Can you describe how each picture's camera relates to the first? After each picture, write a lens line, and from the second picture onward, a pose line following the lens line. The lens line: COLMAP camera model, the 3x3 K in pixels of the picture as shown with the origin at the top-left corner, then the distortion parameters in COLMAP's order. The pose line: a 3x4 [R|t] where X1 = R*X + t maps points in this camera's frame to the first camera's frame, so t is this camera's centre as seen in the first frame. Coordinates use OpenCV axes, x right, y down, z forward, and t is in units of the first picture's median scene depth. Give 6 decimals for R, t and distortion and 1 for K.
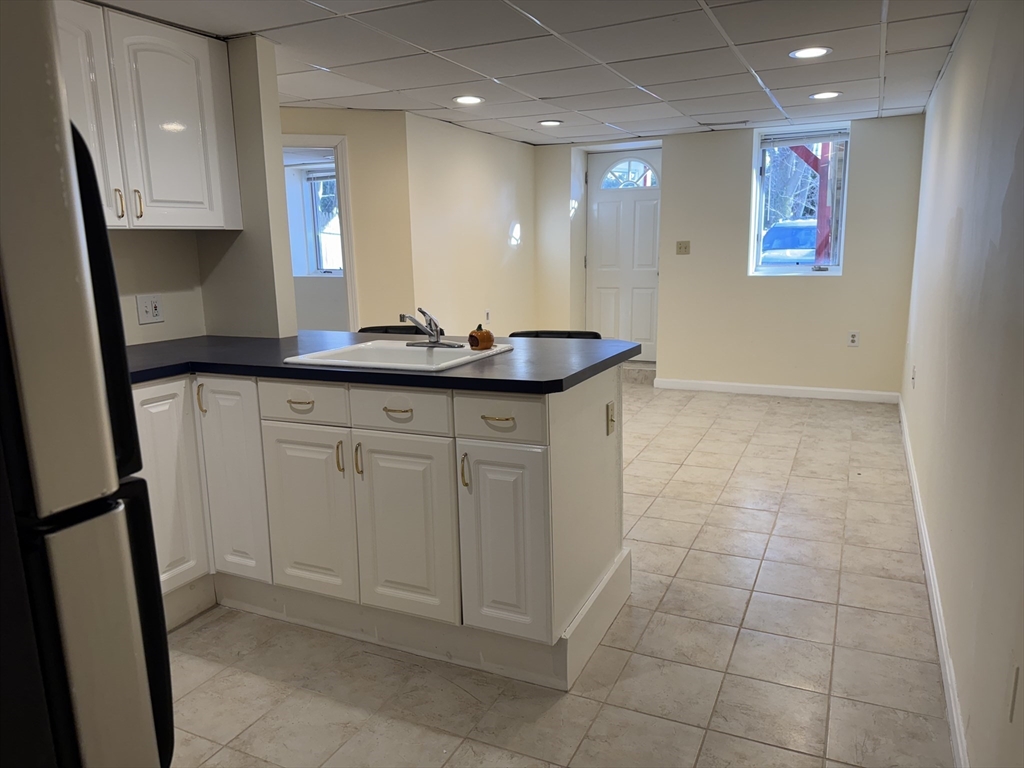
lens RADIAL K [[732.2, 0, 515.6], [0, 732.2, 380.9], [0, 0, 1]] dist [0.063245, -0.055378]
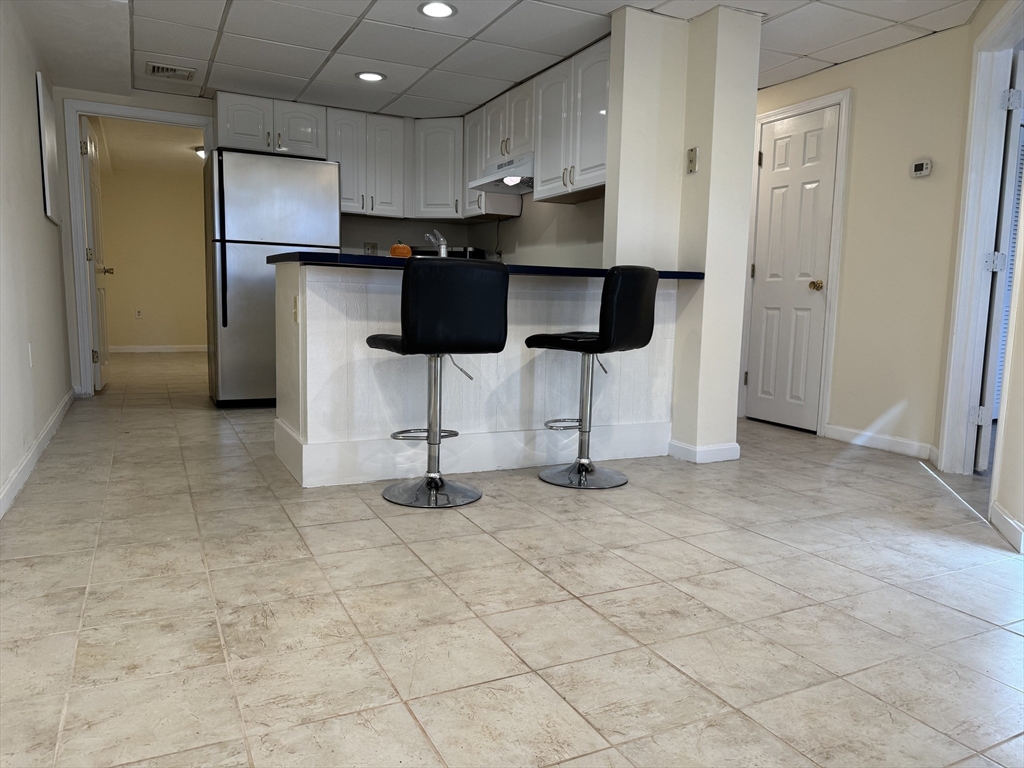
lens RADIAL K [[732.2, 0, 519.1], [0, 732.2, 409.3], [0, 0, 1]] dist [0.063245, -0.055378]
pose [[-0.619545, 0.125983, -0.774785, 0.749111], [-0.157773, 0.946908, 0.280131, -0.169181], [0.768942, 0.295794, -0.566775, 1.741024]]
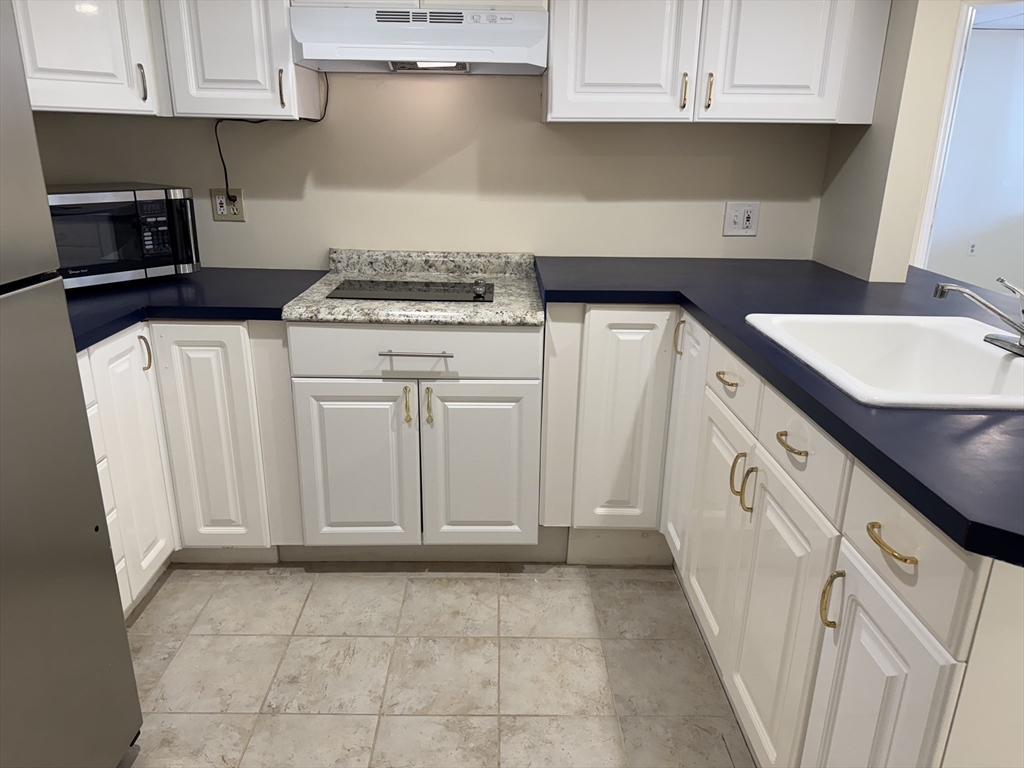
lens RADIAL K [[732.2, 0, 518.8], [0, 732.2, 381.4], [0, 0, 1]] dist [0.063245, -0.055378]
pose [[0.448836, 0.315663, -0.836004, 0.168779], [-0.195325, 0.947565, 0.252920, -0.088363], [0.872006, 0.049772, 0.486958, 0.384928]]
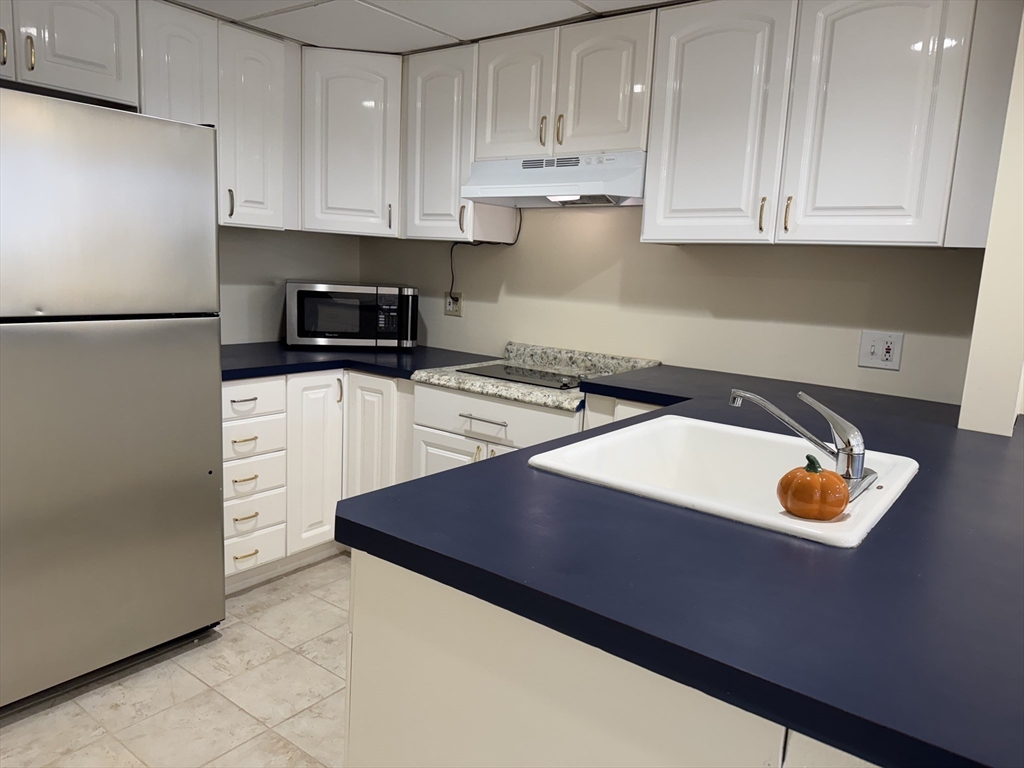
lens RADIAL K [[732.2, 0, 517.6], [0, 732.2, 389.2], [0, 0, 1]] dist [0.063245, -0.055378]
pose [[-0.193289, 0.183429, -0.963843, 0.343141], [-0.225346, 0.947807, 0.225568, -0.152767], [0.954913, 0.260798, -0.141866, 0.788553]]
